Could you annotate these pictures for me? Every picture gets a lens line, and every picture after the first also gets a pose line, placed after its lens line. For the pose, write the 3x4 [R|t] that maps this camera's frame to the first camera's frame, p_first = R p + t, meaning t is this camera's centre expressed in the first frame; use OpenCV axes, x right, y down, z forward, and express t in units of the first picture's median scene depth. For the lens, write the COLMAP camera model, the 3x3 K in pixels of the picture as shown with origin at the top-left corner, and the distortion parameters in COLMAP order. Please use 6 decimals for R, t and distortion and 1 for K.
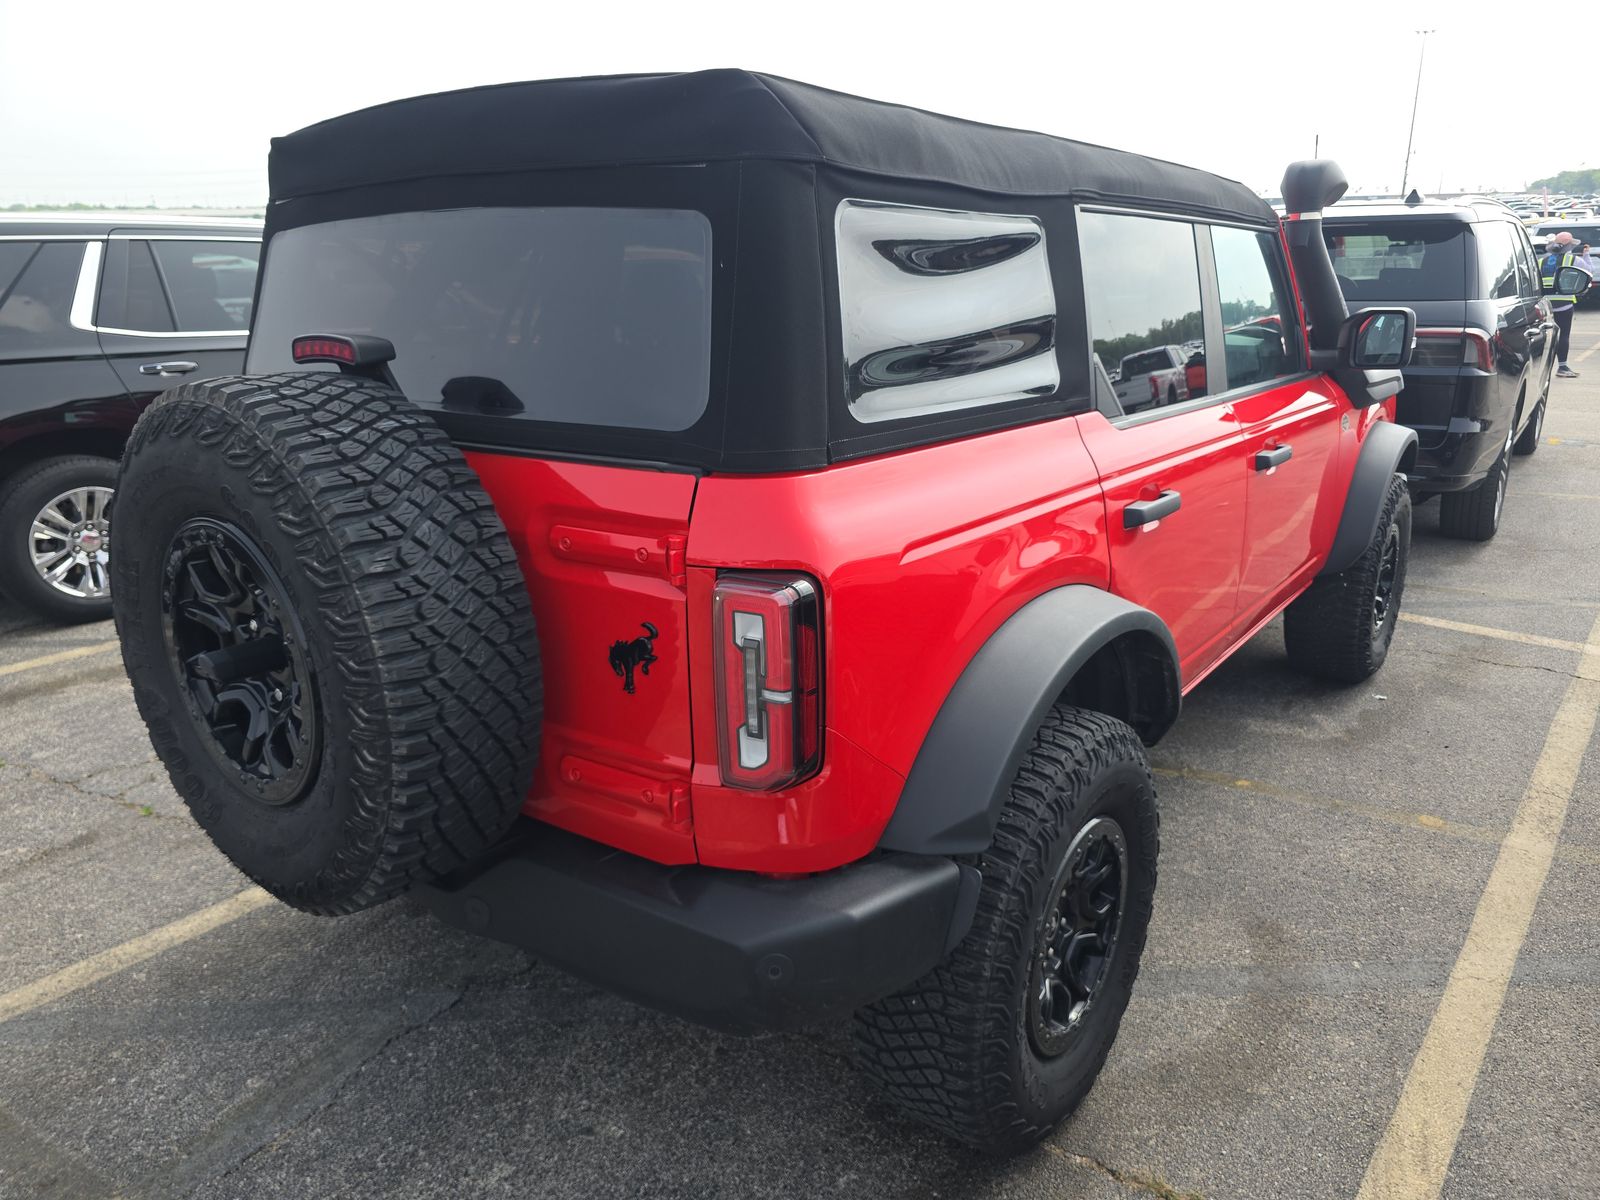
lens RADIAL K [[1159.9, 0, 807.7], [0, 1159.9, 650.1], [0, 0, 1]] dist [0.001712, -0.002637]
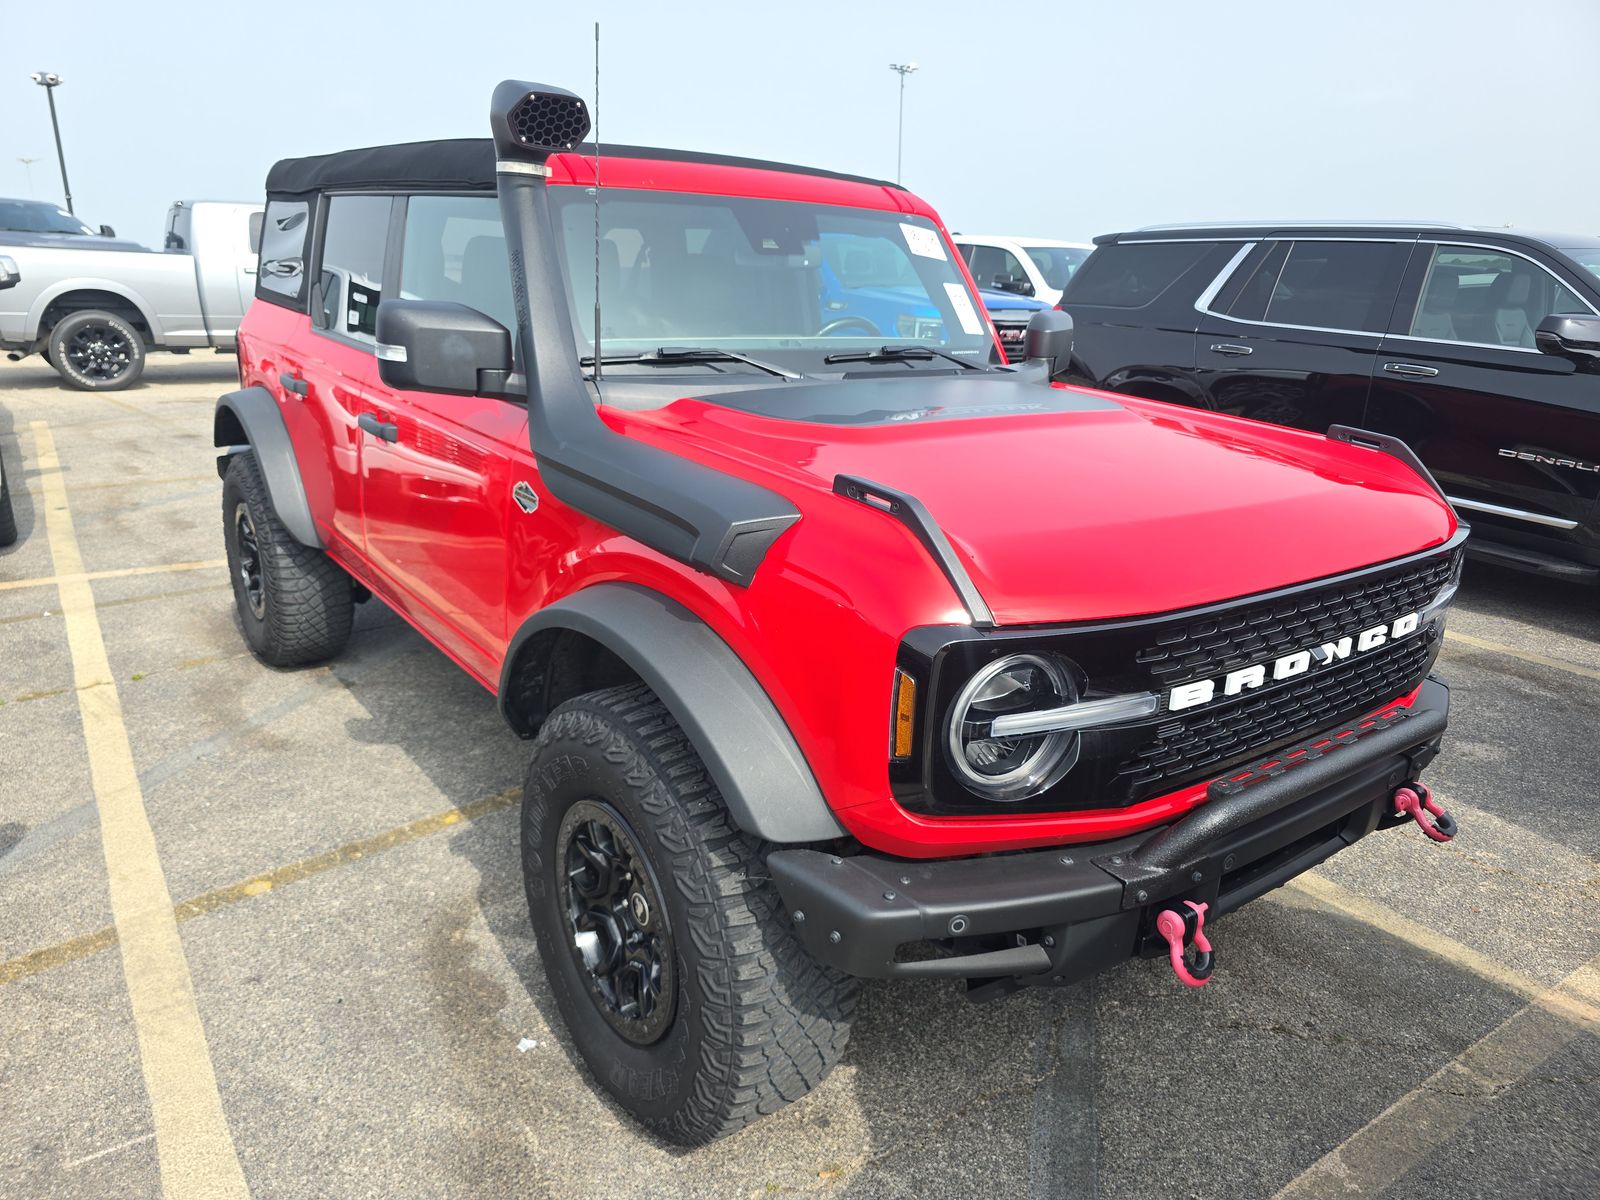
lens RADIAL K [[1096.1, 0, 800.0], [0, 1096.1, 600.0], [0, 0, 1]] dist [0.001765, -0.000537]
pose [[-0.309626, 0.283707, -0.907547, 0.898733], [-0.314464, 0.870191, 0.379314, -0.396271], [0.897354, 0.402837, -0.180218, 1.168862]]
